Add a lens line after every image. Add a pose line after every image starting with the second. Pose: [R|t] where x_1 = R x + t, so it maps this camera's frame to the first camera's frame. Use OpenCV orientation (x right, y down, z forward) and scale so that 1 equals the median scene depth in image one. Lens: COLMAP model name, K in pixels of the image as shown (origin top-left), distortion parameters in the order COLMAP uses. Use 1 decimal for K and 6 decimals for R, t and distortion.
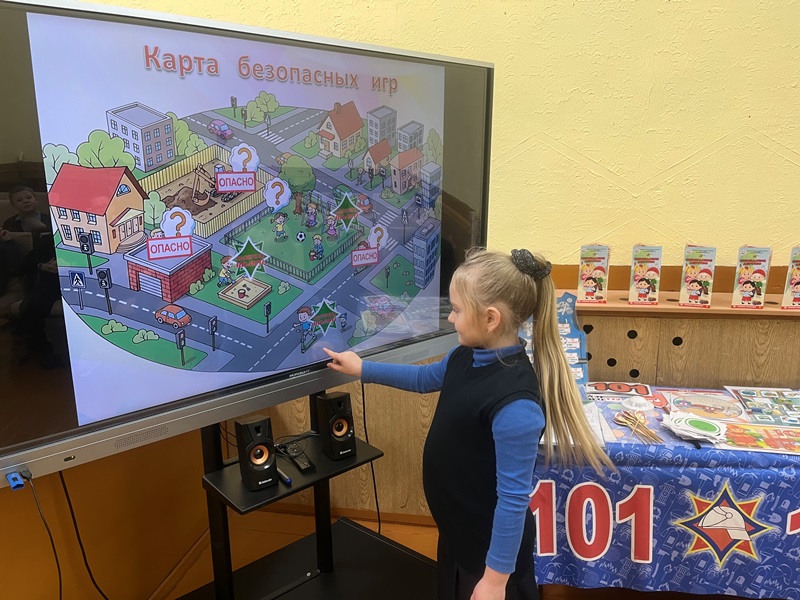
lens RADIAL K [[603.0, 0, 397.4], [0, 603.0, 298.0], [0, 0, 1]] dist [0.065220, -0.096857]
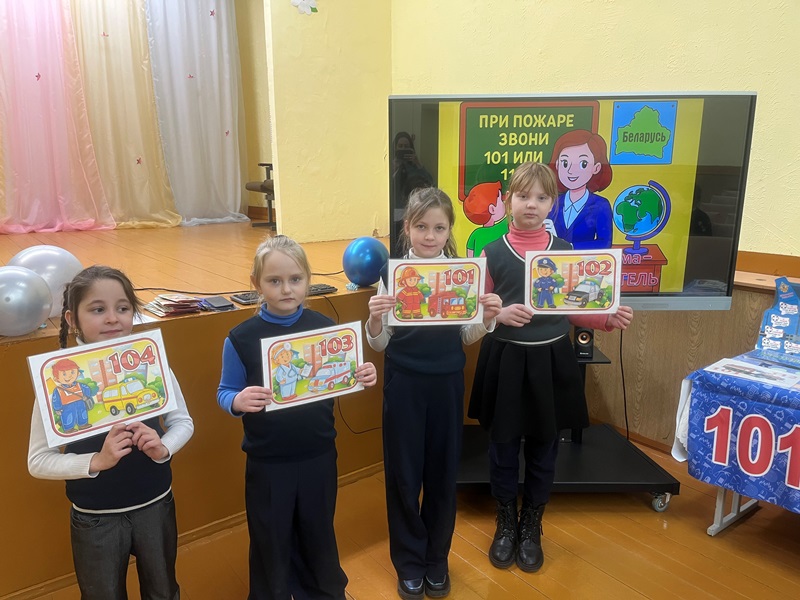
lens RADIAL K [[603.0, 0, 394.9], [0, 603.0, 302.0], [0, 0, 1]] dist [0.065220, -0.096857]
pose [[0.744796, 0.152107, -0.649724, 0.543063], [-0.147382, 0.987125, 0.062148, 0.097652], [0.650813, 0.049470, 0.757625, -0.501710]]
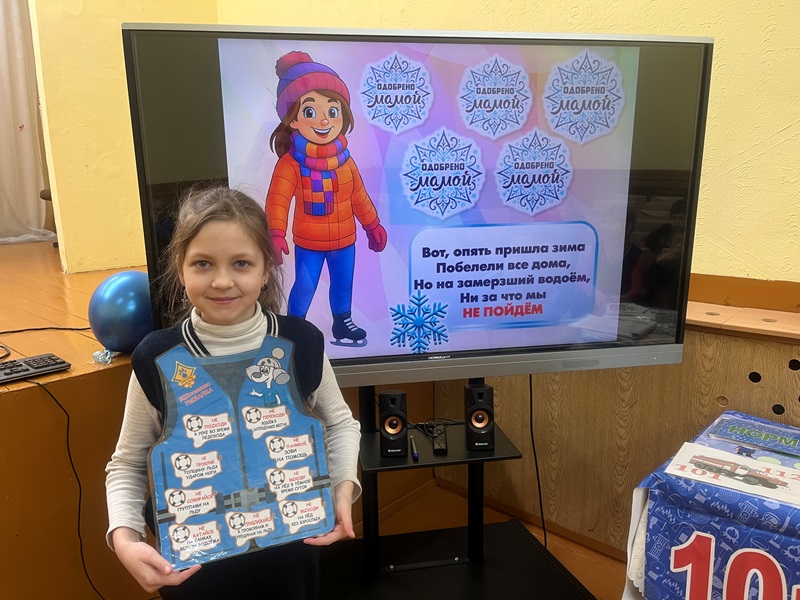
lens RADIAL K [[603.0, 0, 399.7], [0, 603.0, 301.9], [0, 0, 1]] dist [0.065220, -0.096857]
pose [[0.856693, 0.107352, -0.504531, 0.277694], [-0.109767, 0.993642, 0.025040, 0.010288], [0.504012, 0.033929, 0.863030, 0.060542]]
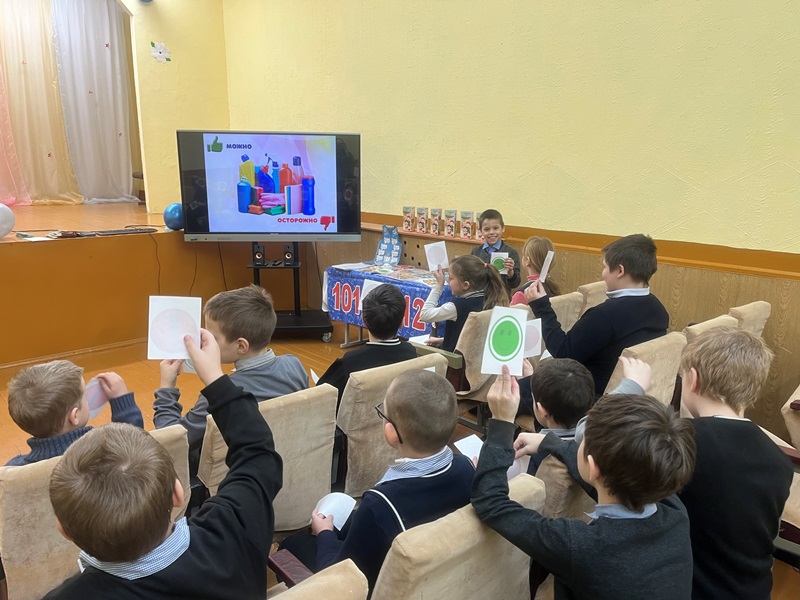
lens RADIAL K [[603.0, 0, 402.0], [0, 603.0, 300.4], [0, 0, 1]] dist [0.065220, -0.096857]
pose [[0.813910, 0.152403, -0.560647, 2.112189], [-0.147831, 0.987546, 0.053838, 0.188903], [0.561869, 0.039062, 0.826303, -1.181416]]
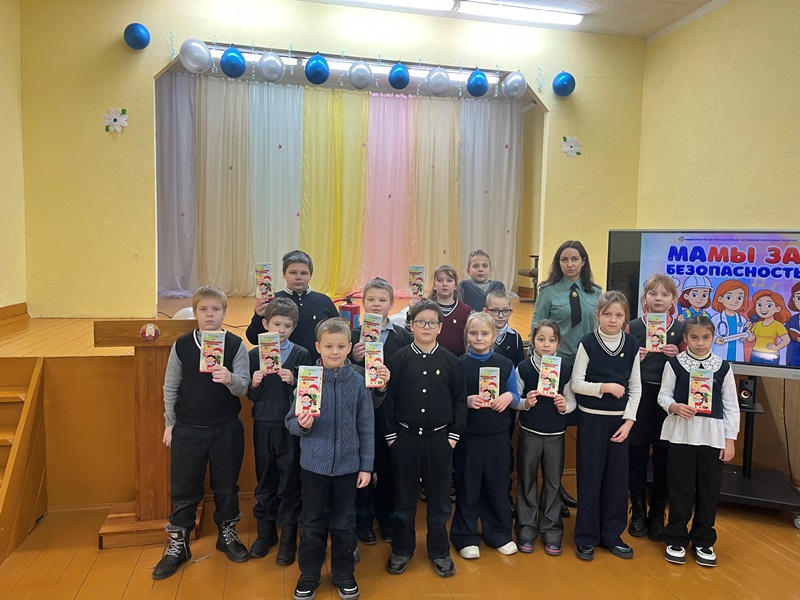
lens RADIAL K [[603.0, 0, 405.7], [0, 603.0, 298.0], [0, 0, 1]] dist [0.065220, -0.096857]
pose [[0.405863, 0.099098, -0.908546, 1.392399], [-0.220159, 0.975431, 0.008045, 0.127017], [0.887021, 0.196759, 0.417708, -1.096821]]
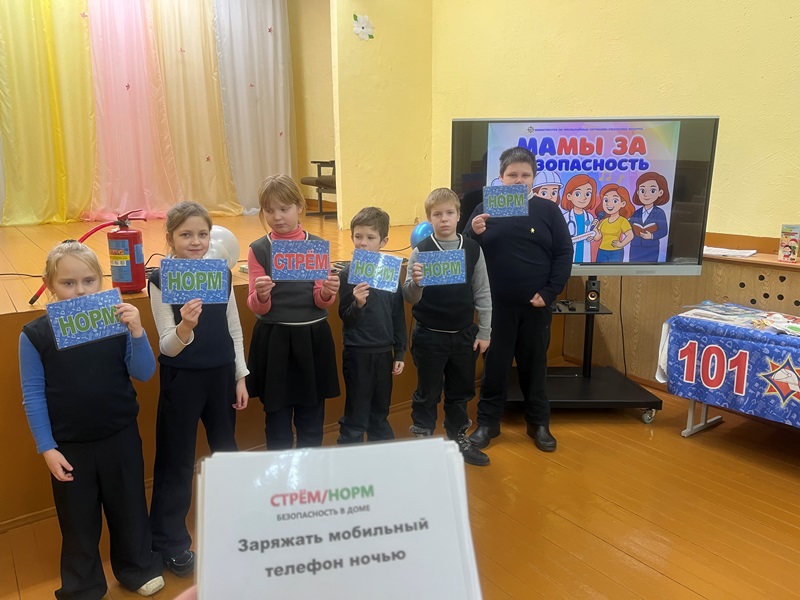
lens RADIAL K [[603.0, 0, 399.4], [0, 603.0, 294.8], [0, 0, 1]] dist [0.065220, -0.096857]
pose [[0.740340, 0.155583, -0.653980, 0.789444], [-0.150482, 0.986517, 0.064340, 0.175904], [0.655173, 0.050778, 0.753771, -1.033497]]
